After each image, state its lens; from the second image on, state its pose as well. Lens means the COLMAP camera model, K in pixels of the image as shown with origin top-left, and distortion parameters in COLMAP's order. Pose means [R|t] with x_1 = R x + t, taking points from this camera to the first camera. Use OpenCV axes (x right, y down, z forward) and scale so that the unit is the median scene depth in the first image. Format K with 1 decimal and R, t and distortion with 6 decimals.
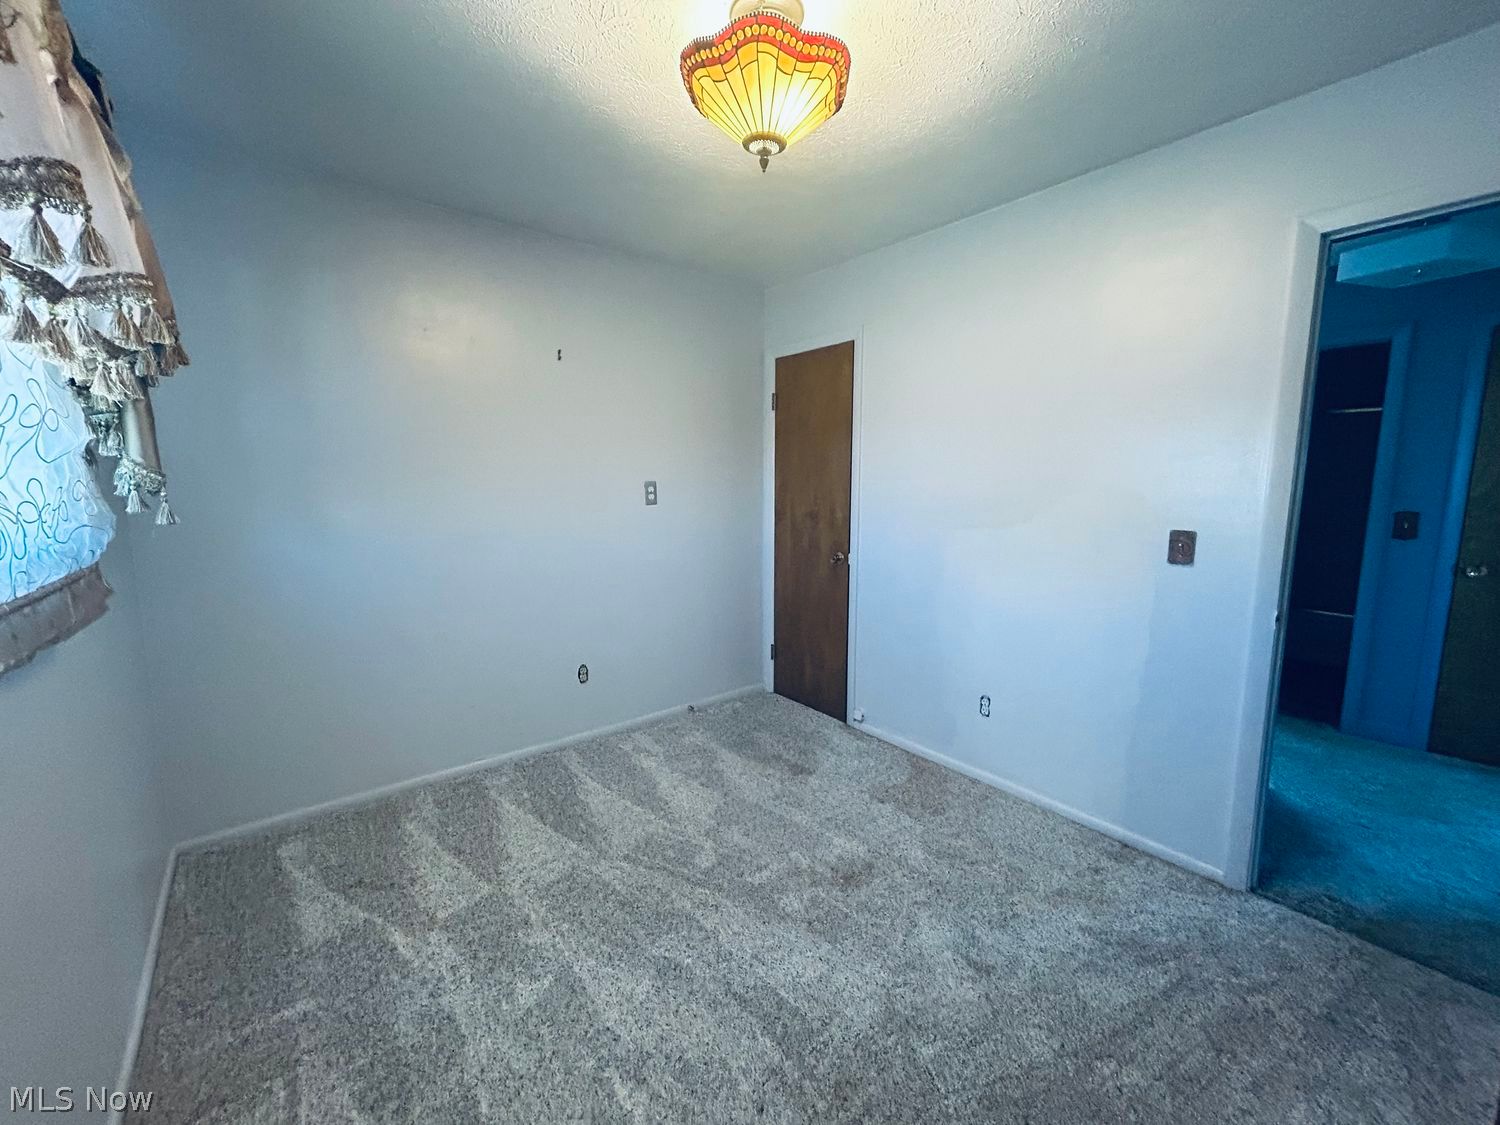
lens RADIAL K [[606.5, 0, 748.6], [0, 606.5, 562.9], [0, 0, 1]] dist [-0.006228, 0.003508]
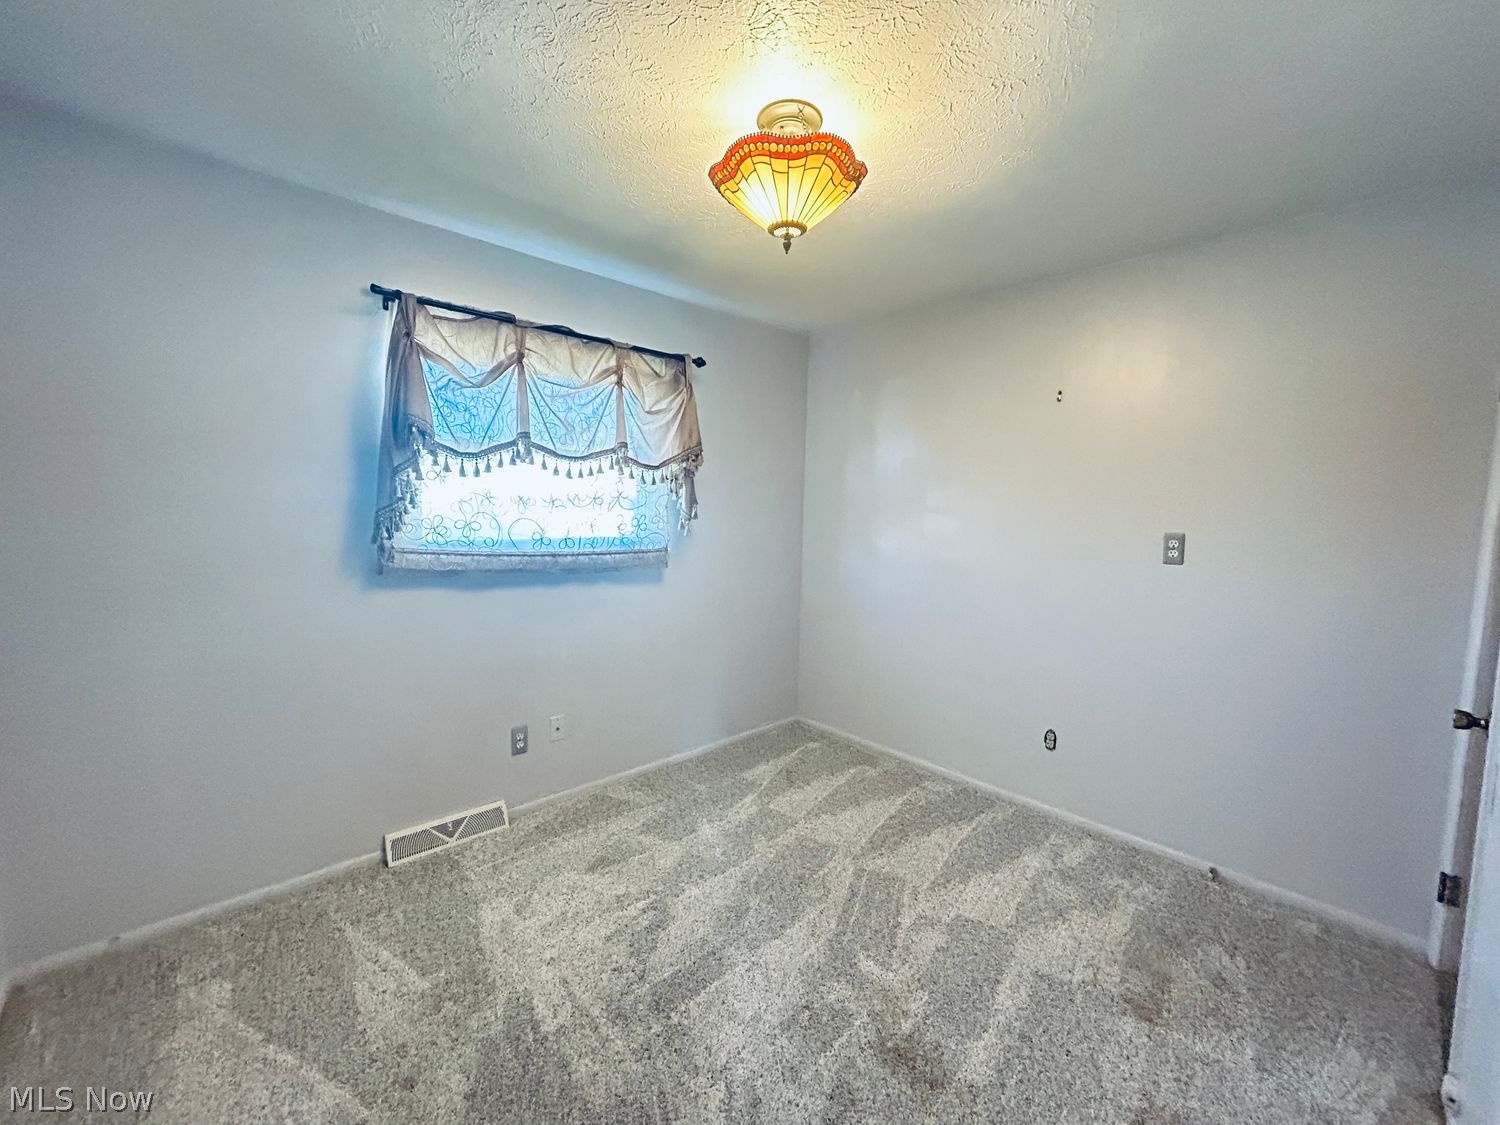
lens RADIAL K [[606.5, 0, 747.9], [0, 606.5, 563.0], [0, 0, 1]] dist [-0.006228, 0.003508]
pose [[0.073902, 0.093683, -0.992855, 0.645311], [-0.163711, 0.983211, 0.080588, -0.085593], [0.983736, 0.156585, 0.087999, 0.498878]]
